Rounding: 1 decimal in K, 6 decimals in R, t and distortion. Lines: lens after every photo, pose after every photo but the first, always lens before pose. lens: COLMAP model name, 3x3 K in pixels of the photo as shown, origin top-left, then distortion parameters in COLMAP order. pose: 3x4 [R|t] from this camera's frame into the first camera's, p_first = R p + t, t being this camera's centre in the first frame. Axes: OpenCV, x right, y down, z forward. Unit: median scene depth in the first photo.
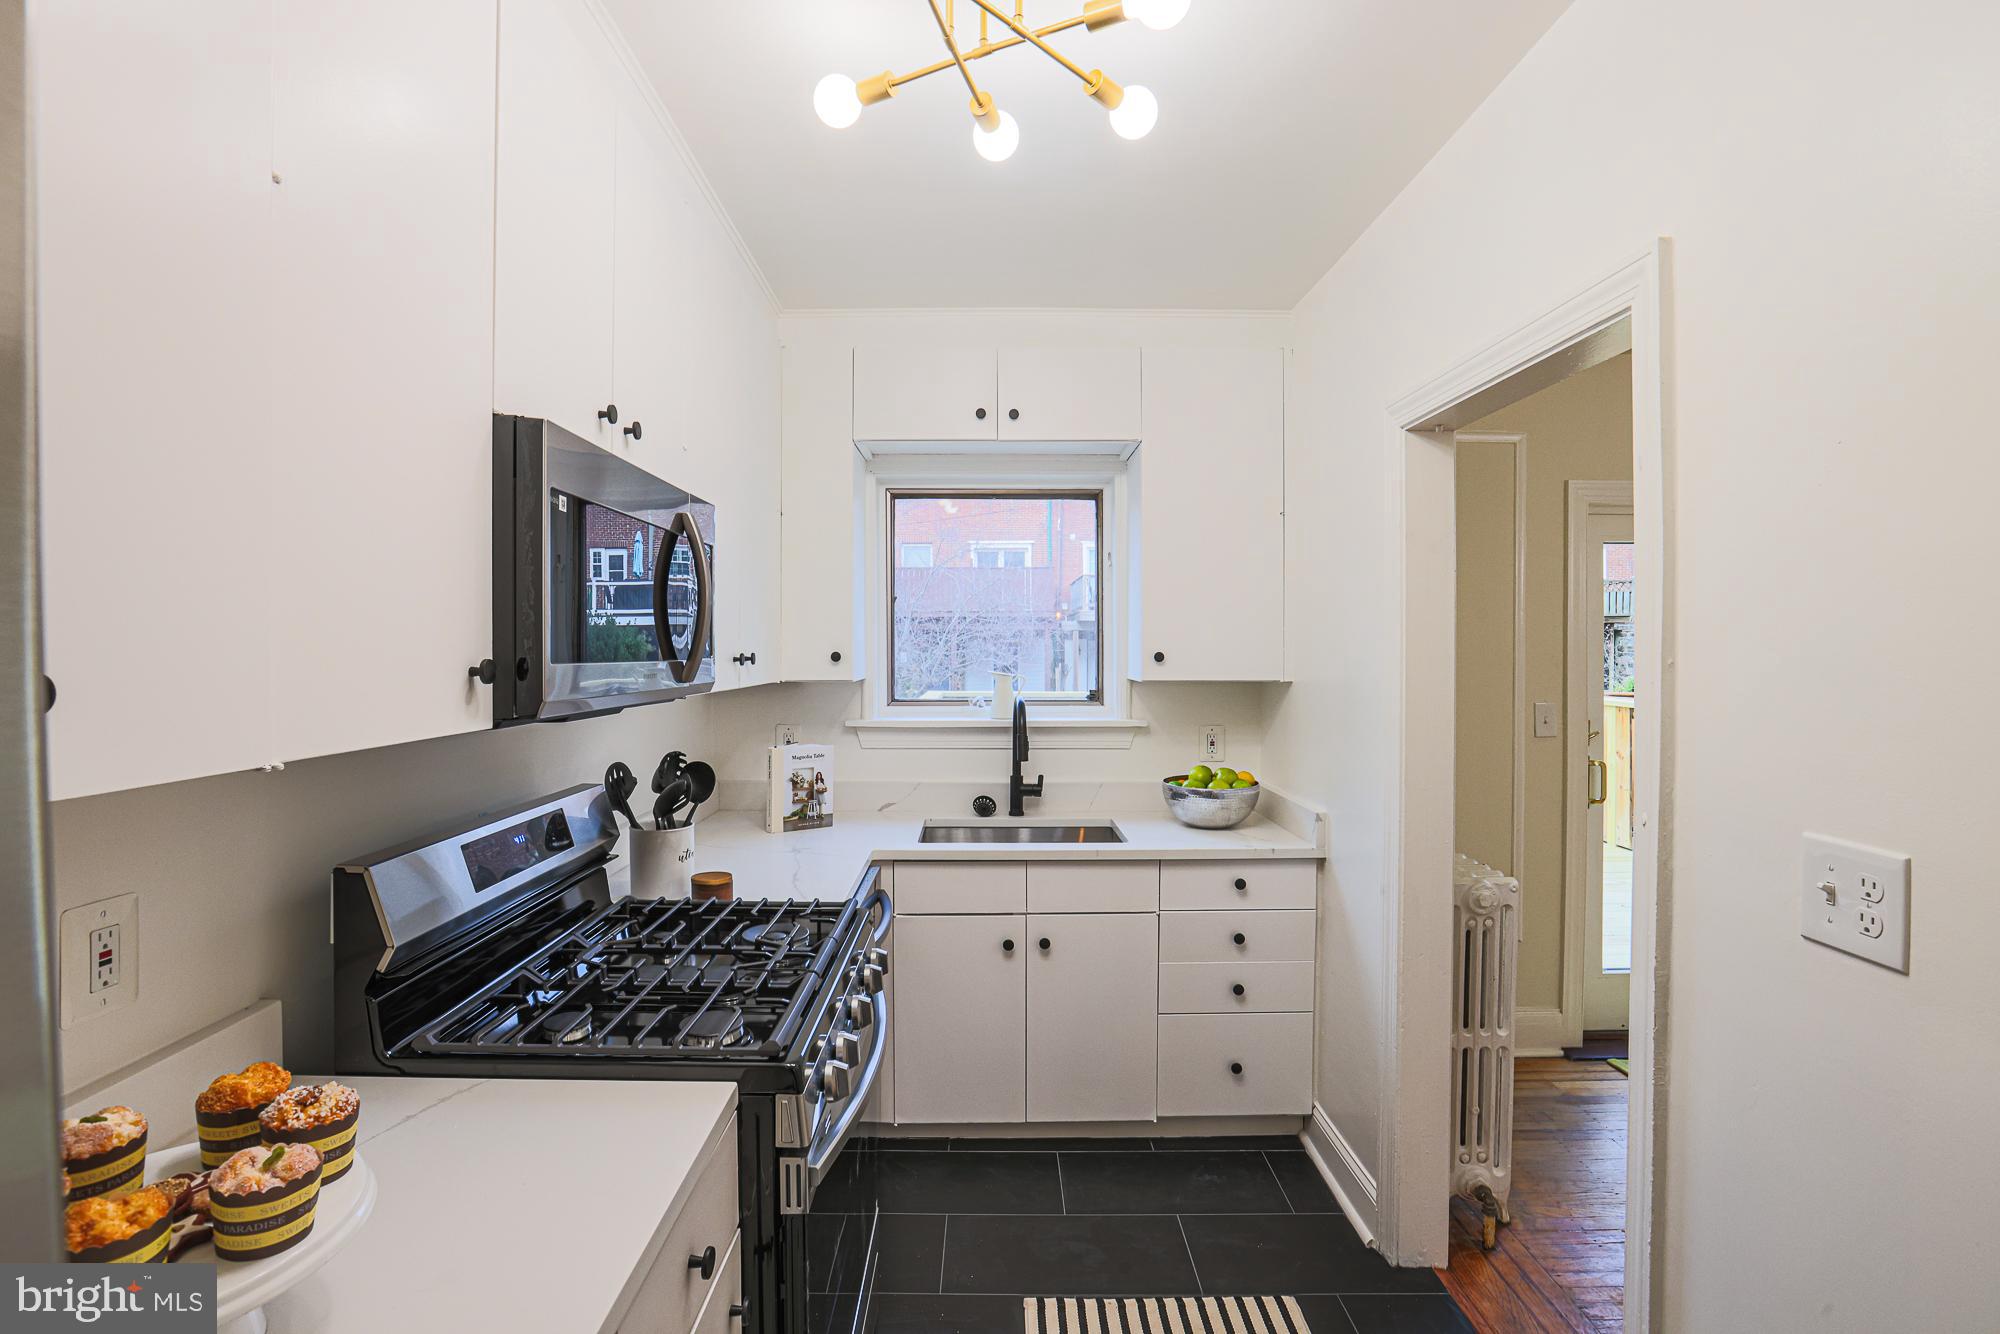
lens RADIAL K [[924.6, 0, 1000.0], [0, 924.6, 667.0], [0, 0, 1]] dist [-0.058283, 0.026249]
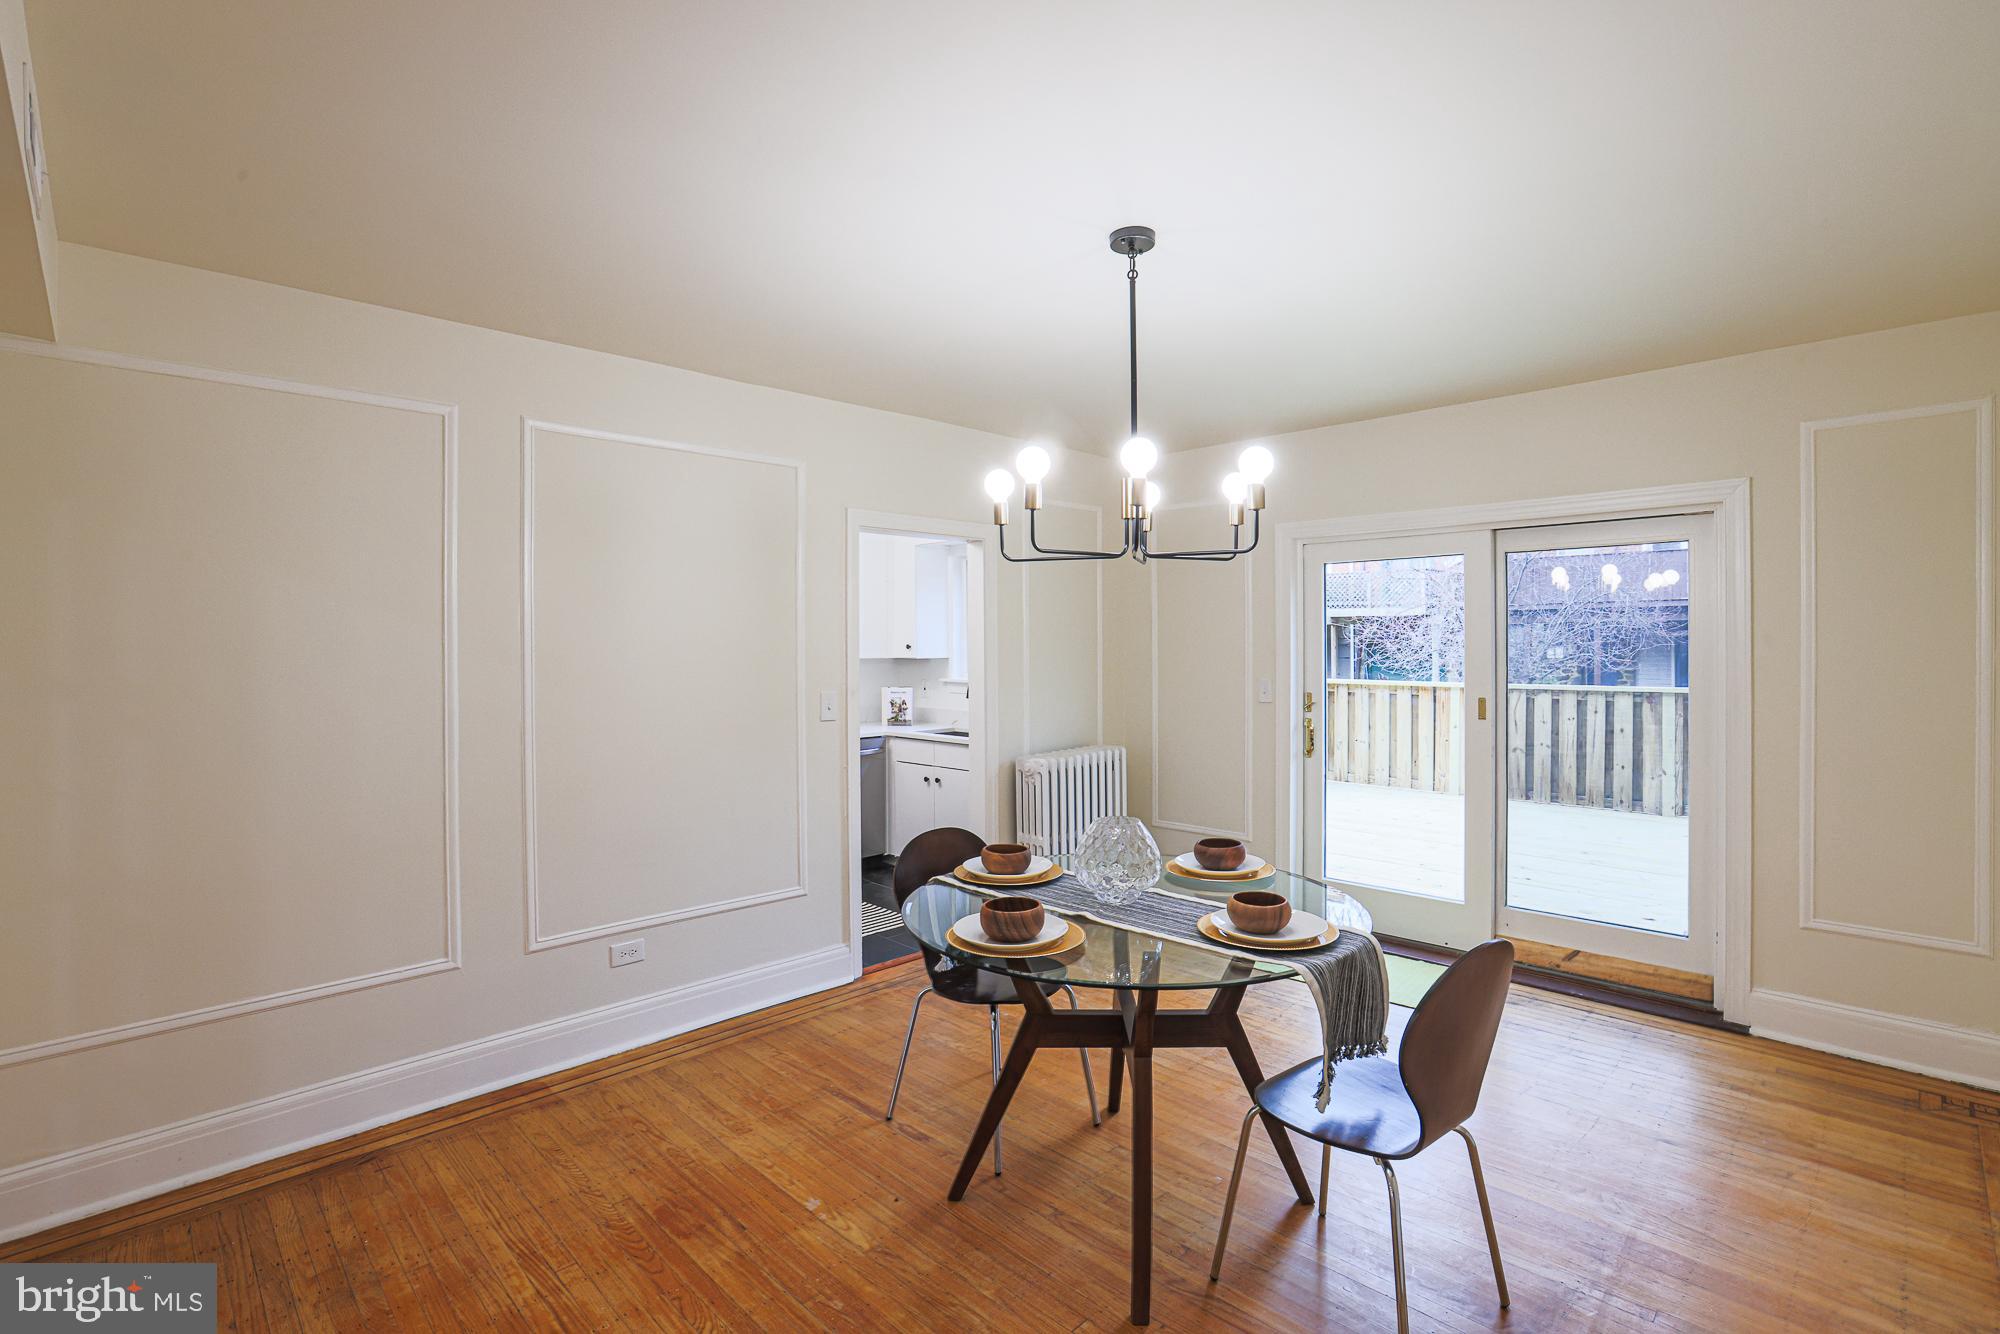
lens RADIAL K [[924.6, 0, 1000.0], [0, 924.6, 667.0], [0, 0, 1]] dist [-0.058283, 0.026249]
pose [[0.695066, 0.008867, -0.718891, 1.536760], [-0.006896, 0.999960, 0.005666, 0.022869], [0.718913, 0.001020, 0.695100, -0.351364]]
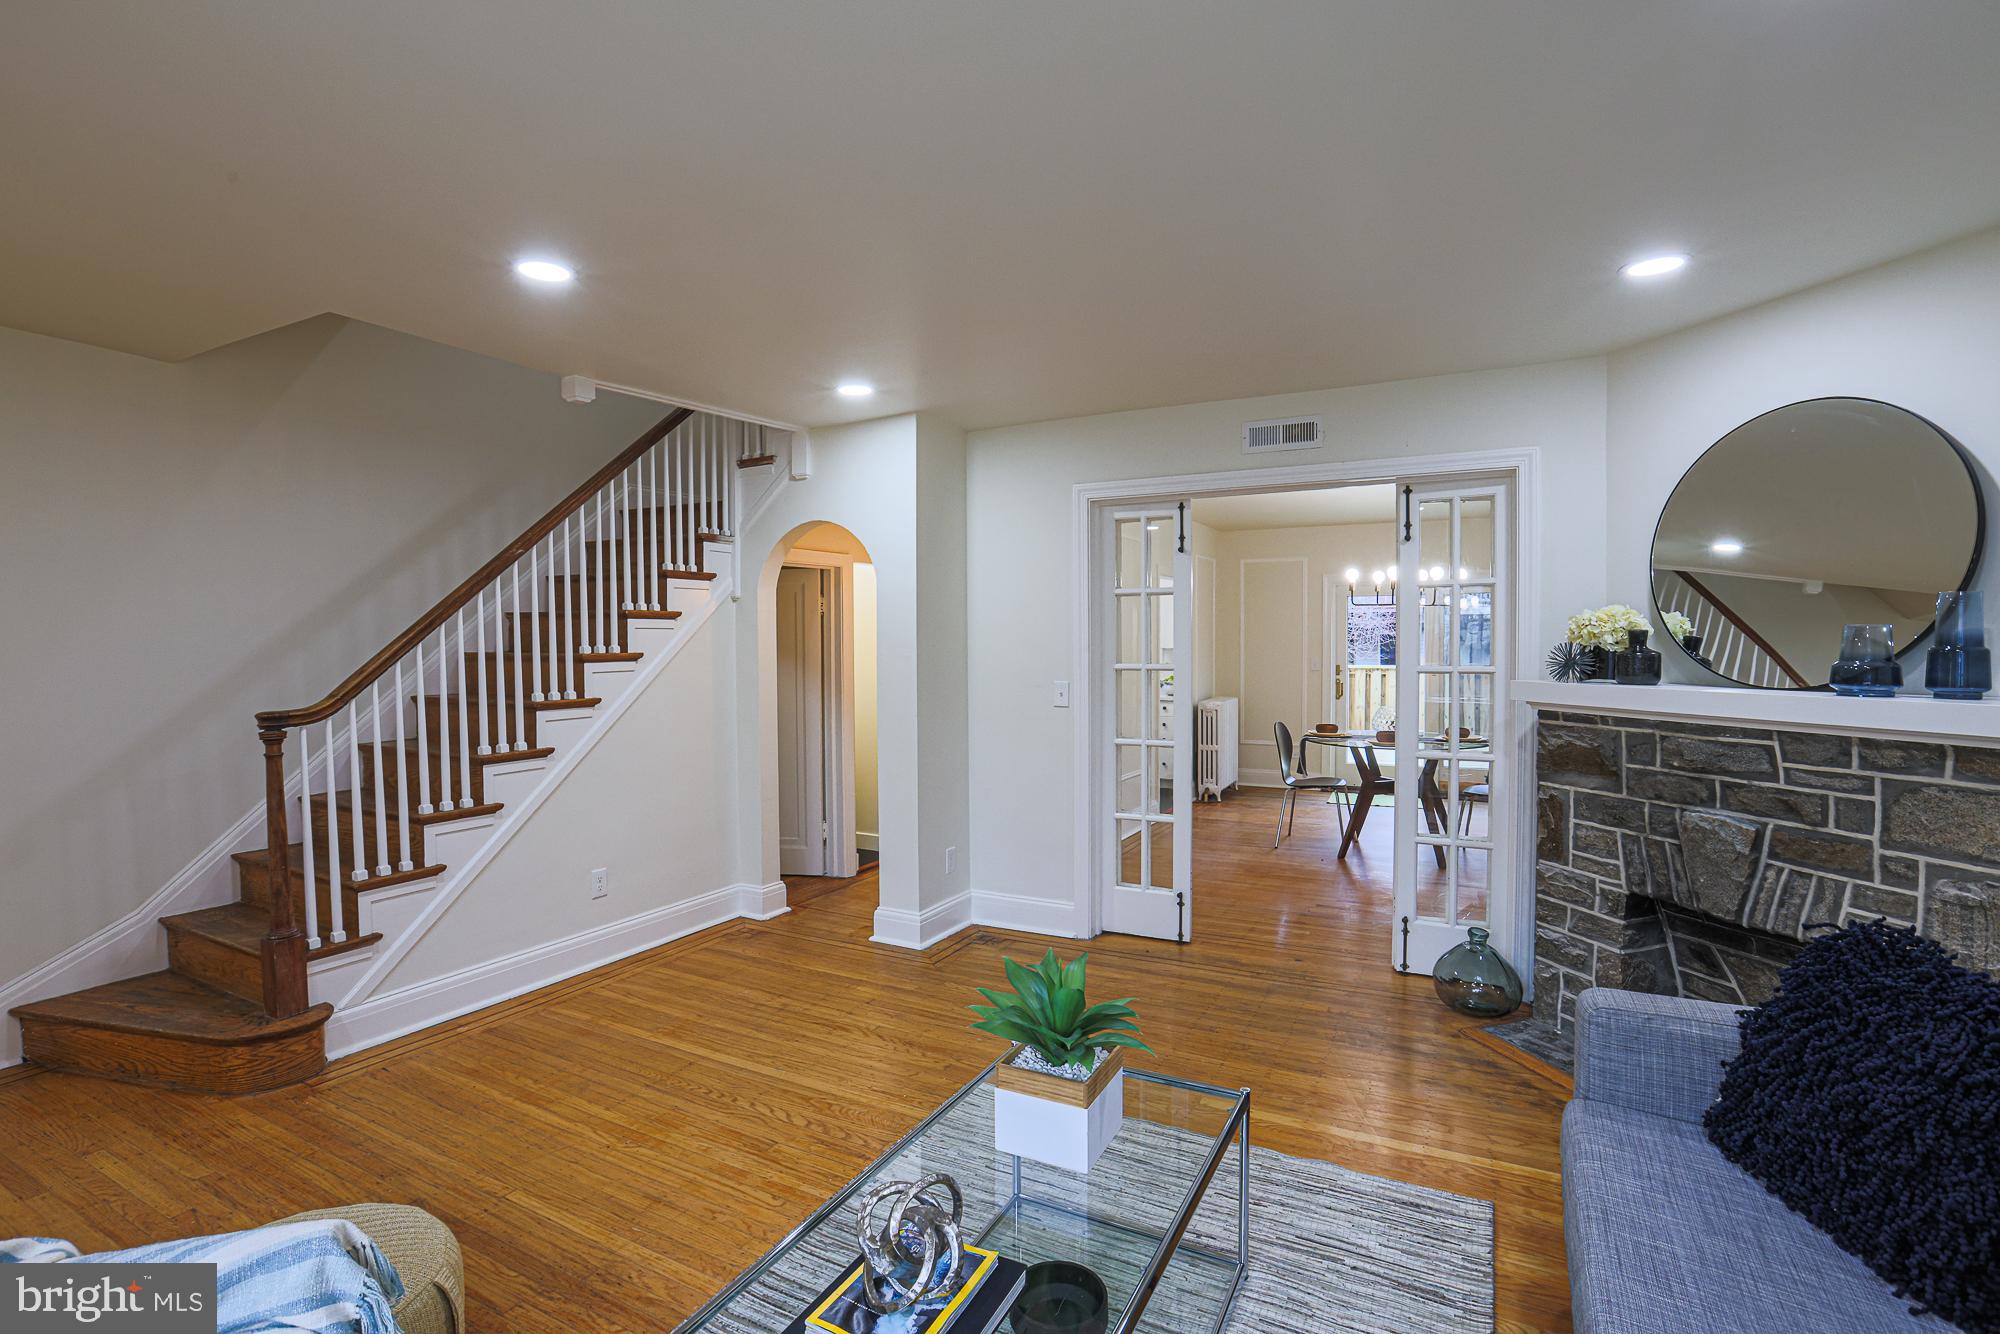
lens RADIAL K [[924.6, 0, 1000.0], [0, 924.6, 667.0], [0, 0, 1]] dist [-0.058283, 0.026249]
pose [[0.878541, 0.010766, -0.477545, 1.197826], [-0.007027, 0.999929, 0.009615, 0.061616], [0.477614, -0.005091, 0.878555, -1.999674]]
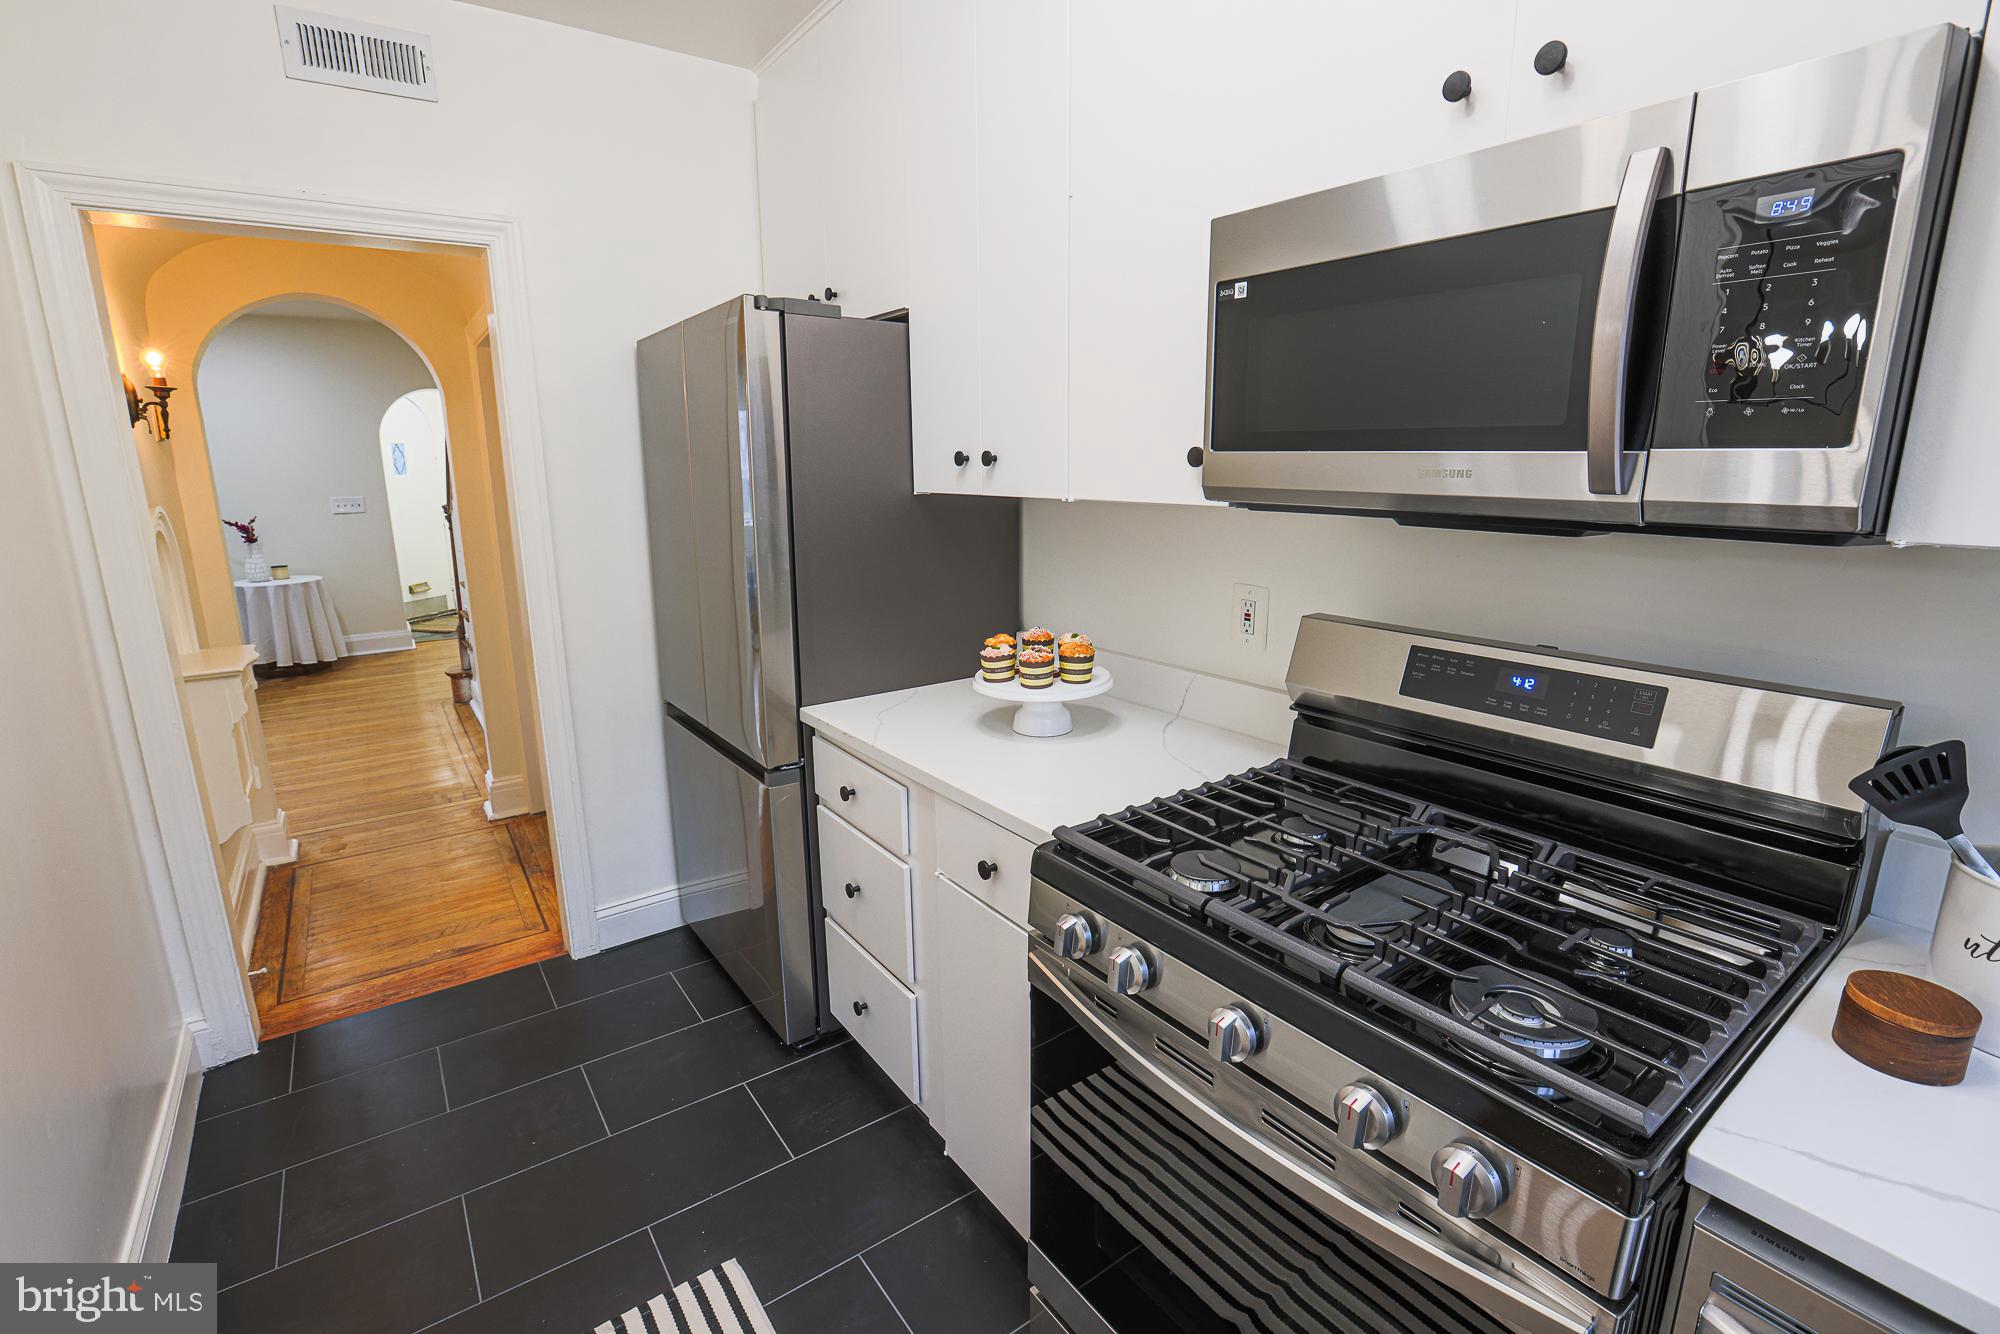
lens RADIAL K [[924.6, 0, 1000.0], [0, 924.6, 667.0], [0, 0, 1]] dist [-0.058283, 0.026249]
pose [[-0.819186, 0.133253, -0.557833, 0.155205], [-0.004520, 0.971105, 0.238611, -0.006239], [0.573510, 0.197989, -0.794913, 0.744355]]
